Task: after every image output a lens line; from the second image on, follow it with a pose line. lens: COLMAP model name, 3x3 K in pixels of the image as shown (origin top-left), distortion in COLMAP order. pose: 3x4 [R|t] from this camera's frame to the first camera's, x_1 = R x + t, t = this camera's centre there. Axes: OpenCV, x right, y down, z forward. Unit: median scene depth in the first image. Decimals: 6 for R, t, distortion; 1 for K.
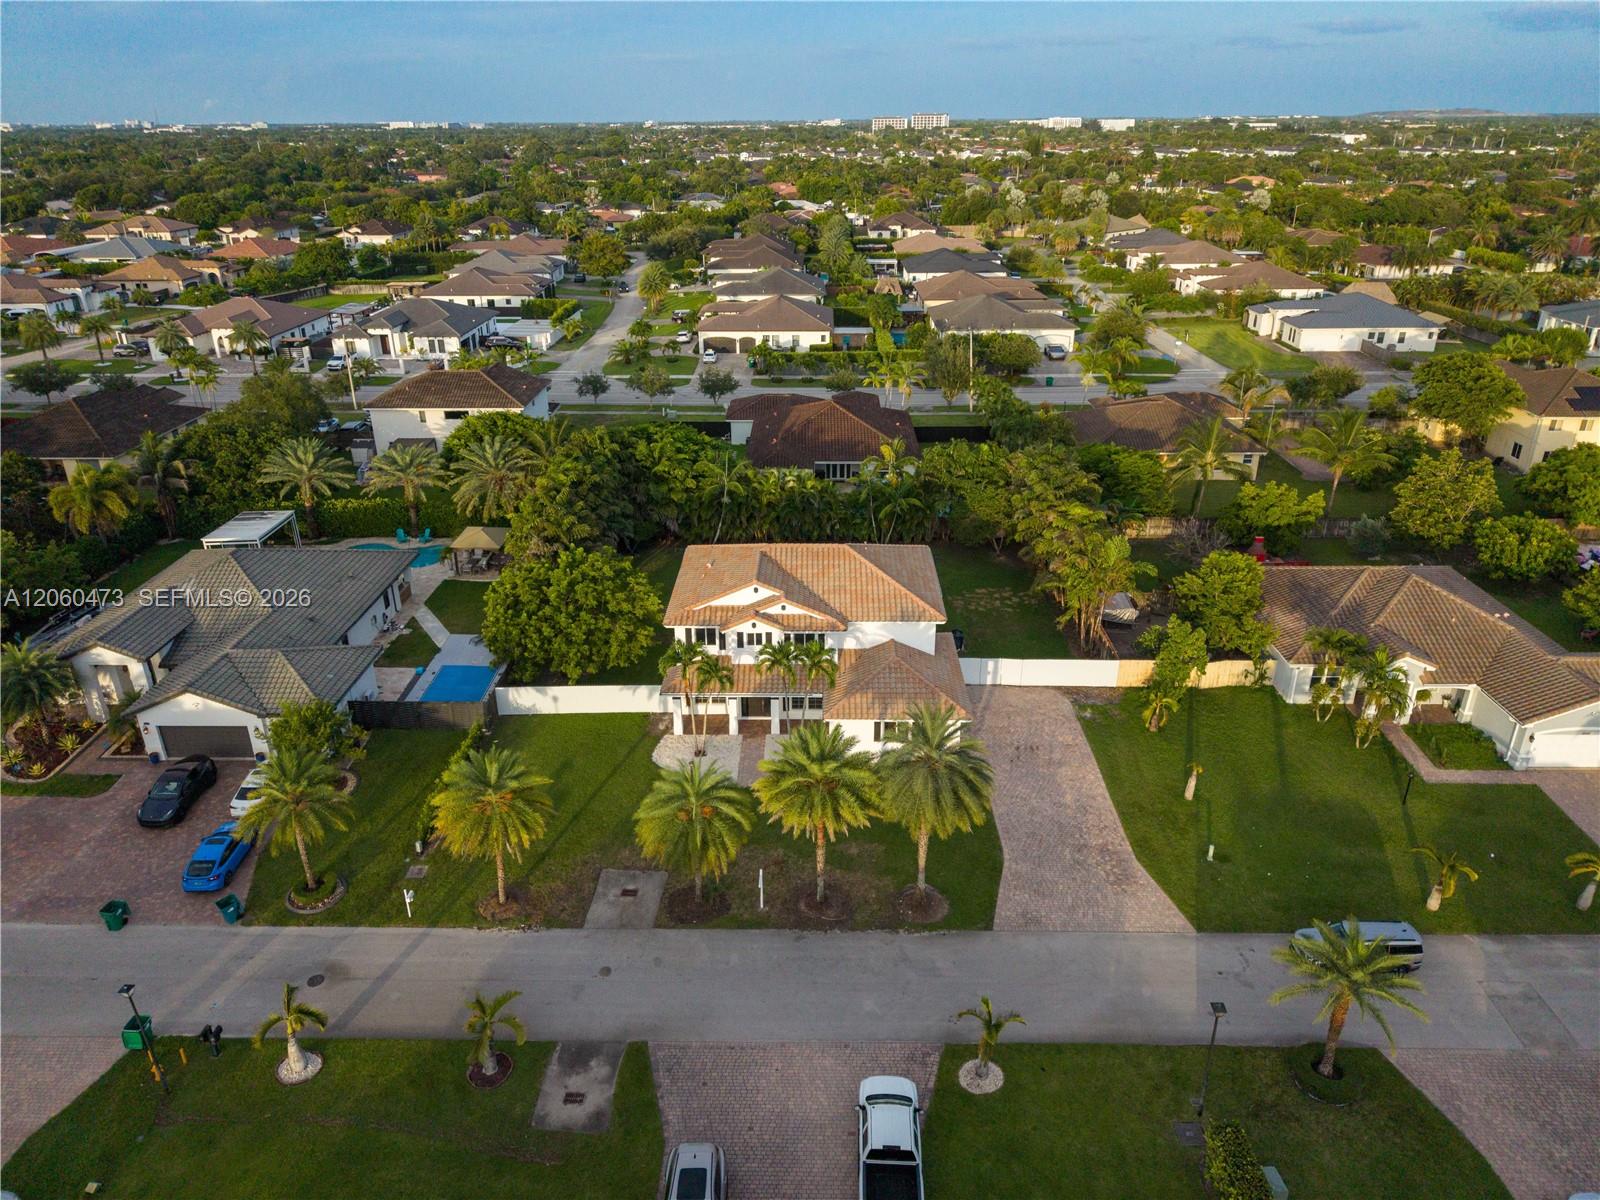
lens RADIAL K [[1066.0, 0, 796.7], [0, 1066.0, 597.9], [0, 0, 1]] dist [0.047274, -0.048195]
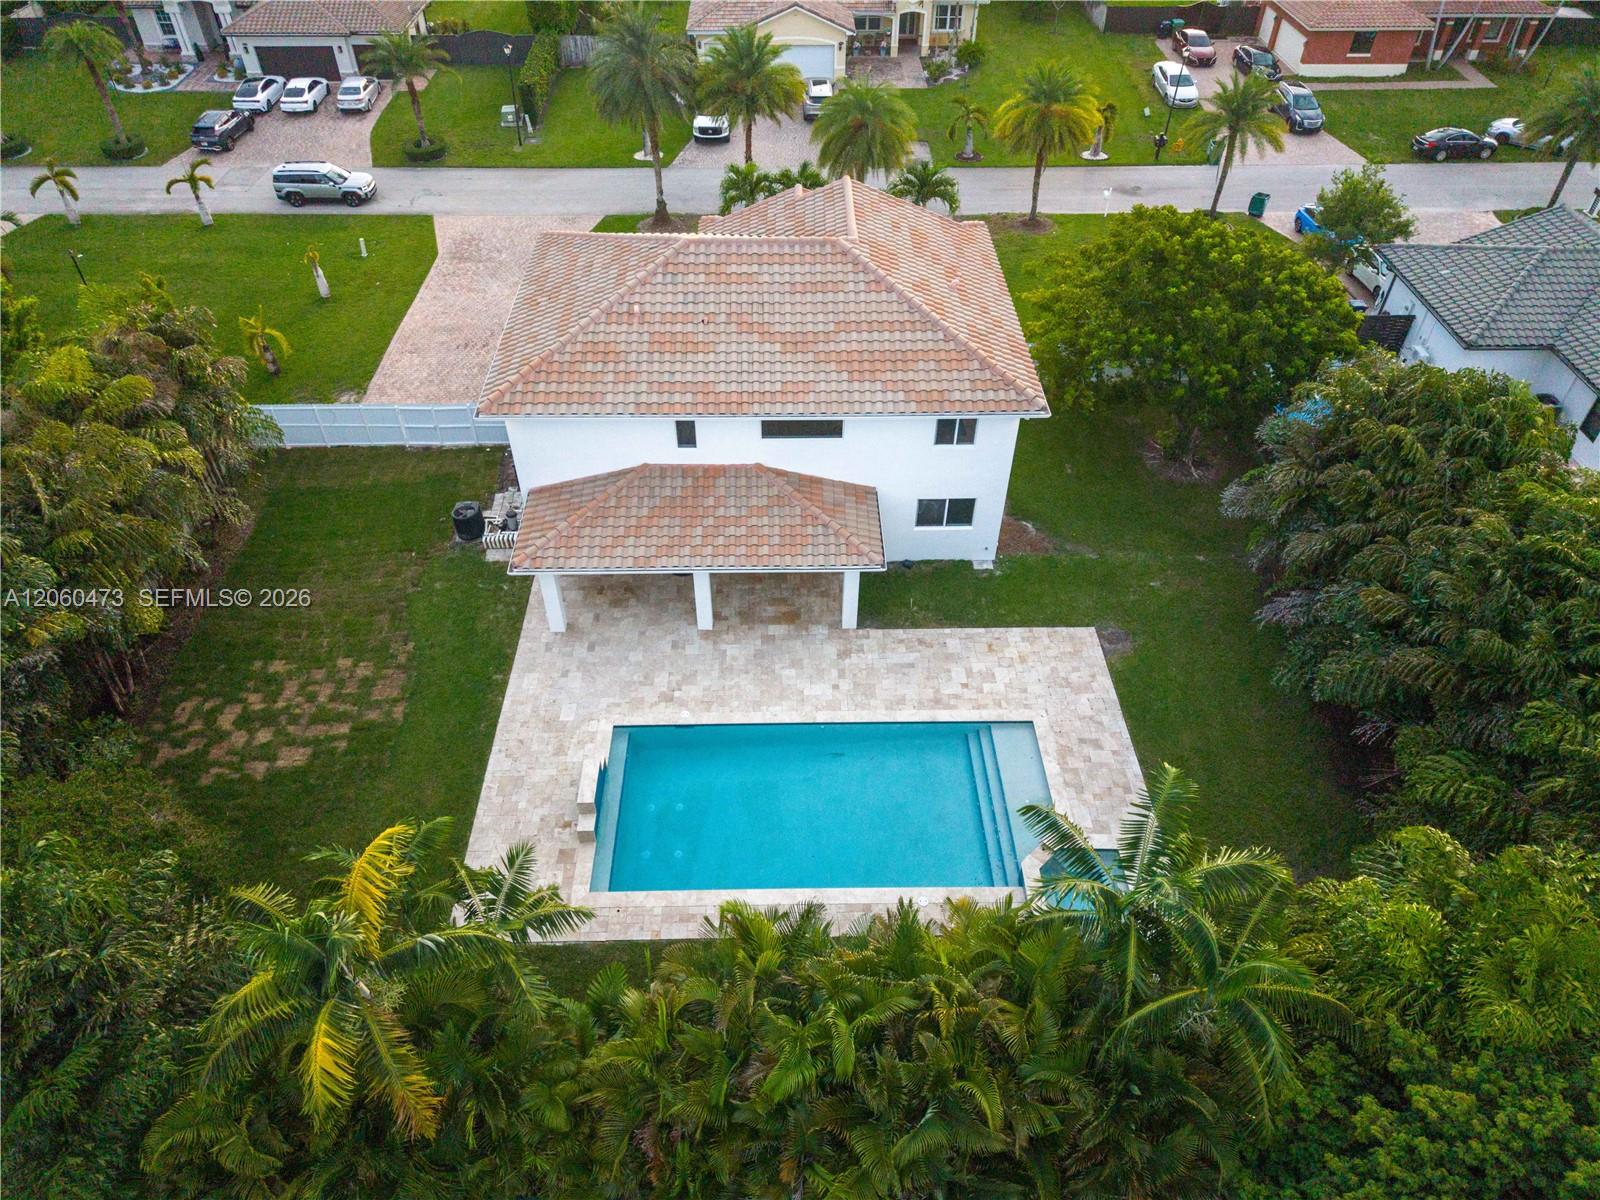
lens RADIAL K [[1068.1, 0, 797.5], [0, 1068.1, 602.4], [0, 0, 1]] dist [0.027858, -0.021088]
pose [[-0.999167, 0.029699, -0.027990, 0.012762], [-0.014573, 0.380977, 0.924470, -0.461969], [0.038119, 0.924108, -0.380227, 1.376029]]
